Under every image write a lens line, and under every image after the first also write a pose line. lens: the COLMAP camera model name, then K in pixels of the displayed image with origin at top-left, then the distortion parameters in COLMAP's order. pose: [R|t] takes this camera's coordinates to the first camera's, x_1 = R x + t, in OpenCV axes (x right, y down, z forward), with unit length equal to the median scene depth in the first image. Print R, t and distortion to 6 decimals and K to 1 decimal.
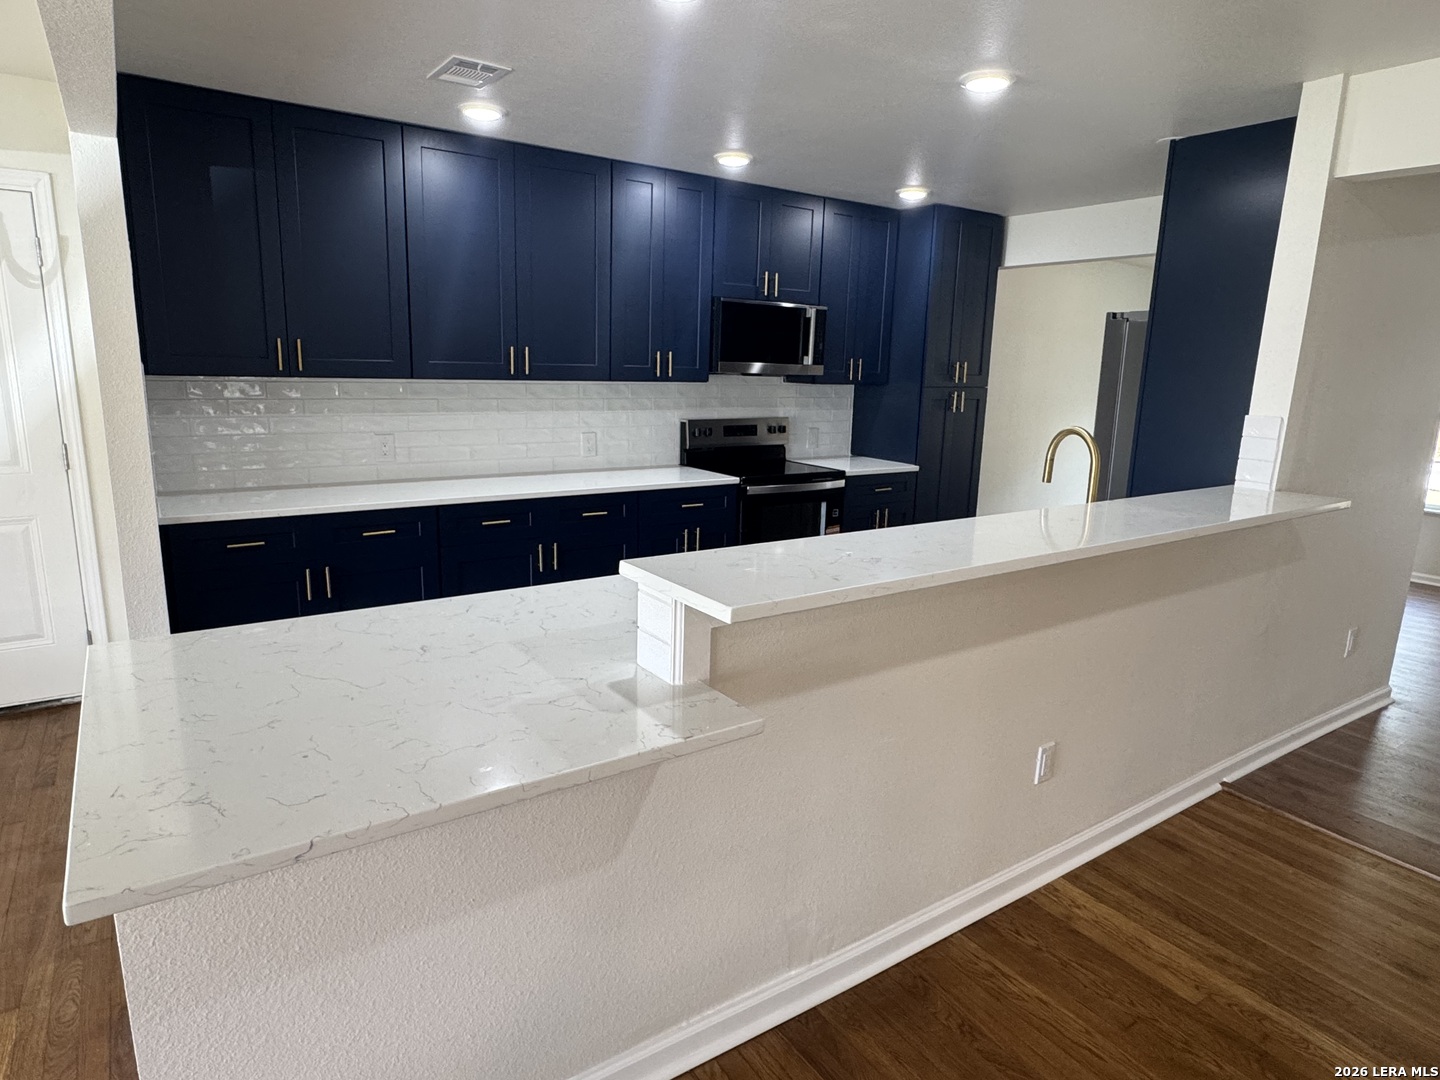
lens RADIAL K [[849.4, 0, 720.0], [0, 849.4, 540.0], [0, 0, 1]] dist [0.004402, 0.001694]
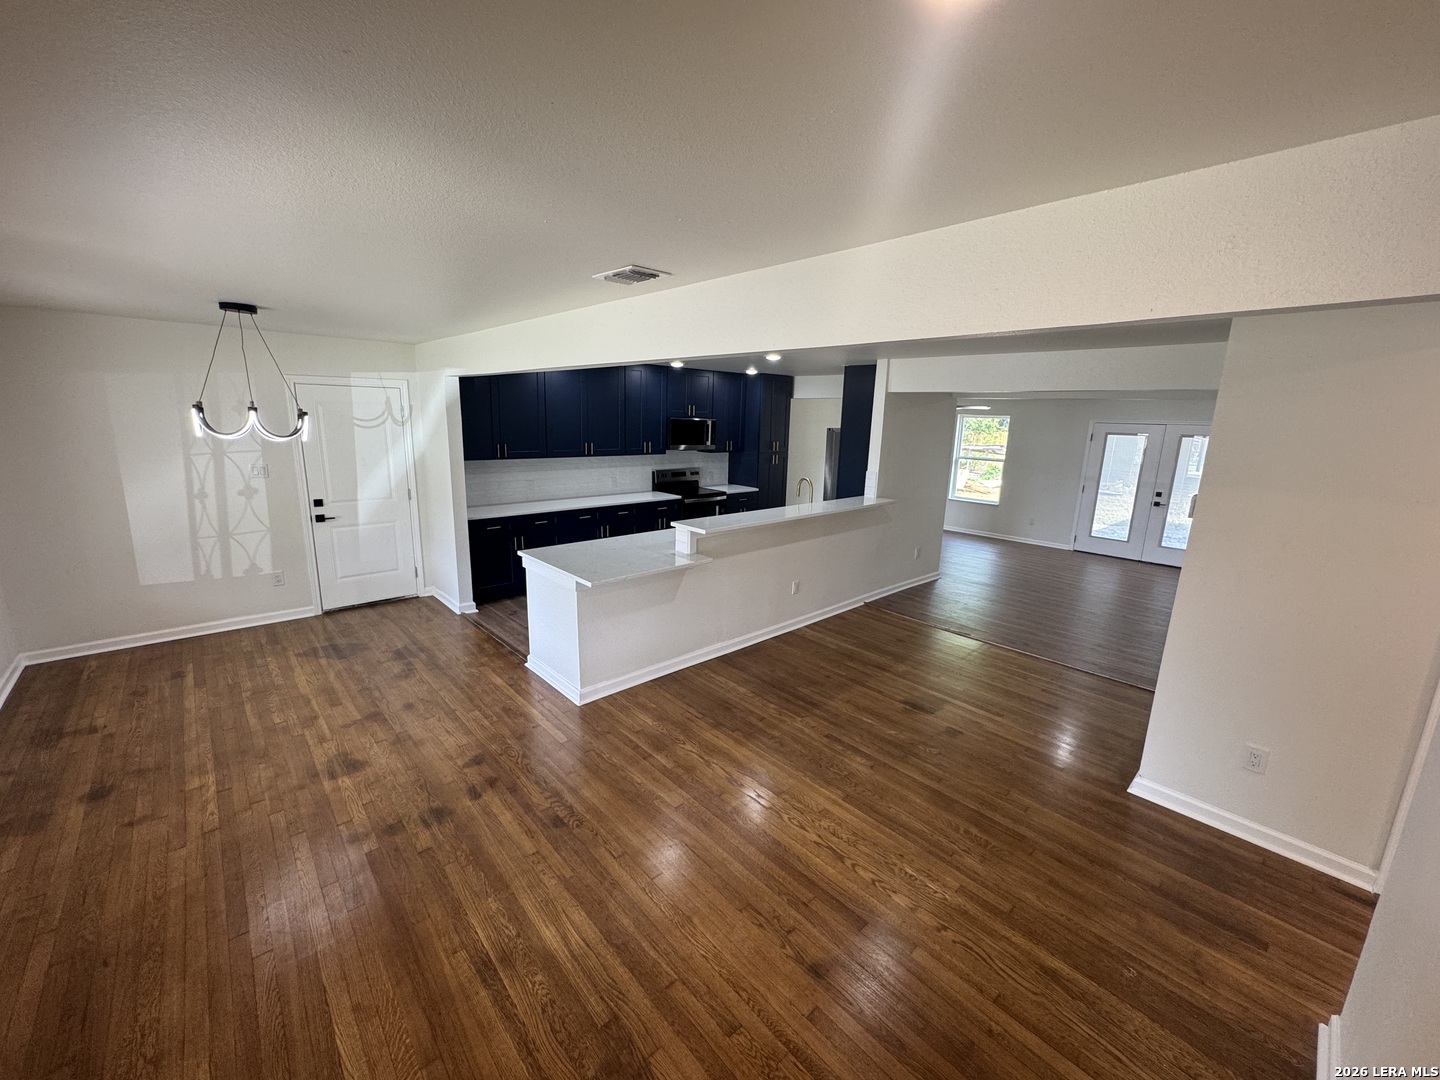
lens RADIAL K [[578.4, 0, 720.0], [0, 578.4, 540.0], [0, 0, 1]] dist [-0.003730, 0.000450]
pose [[0.989426, -0.032606, 0.141329, -0.095037], [0.031309, 0.999445, 0.011389, 0.030163], [-0.141622, -0.006844, 0.989897, -0.545947]]
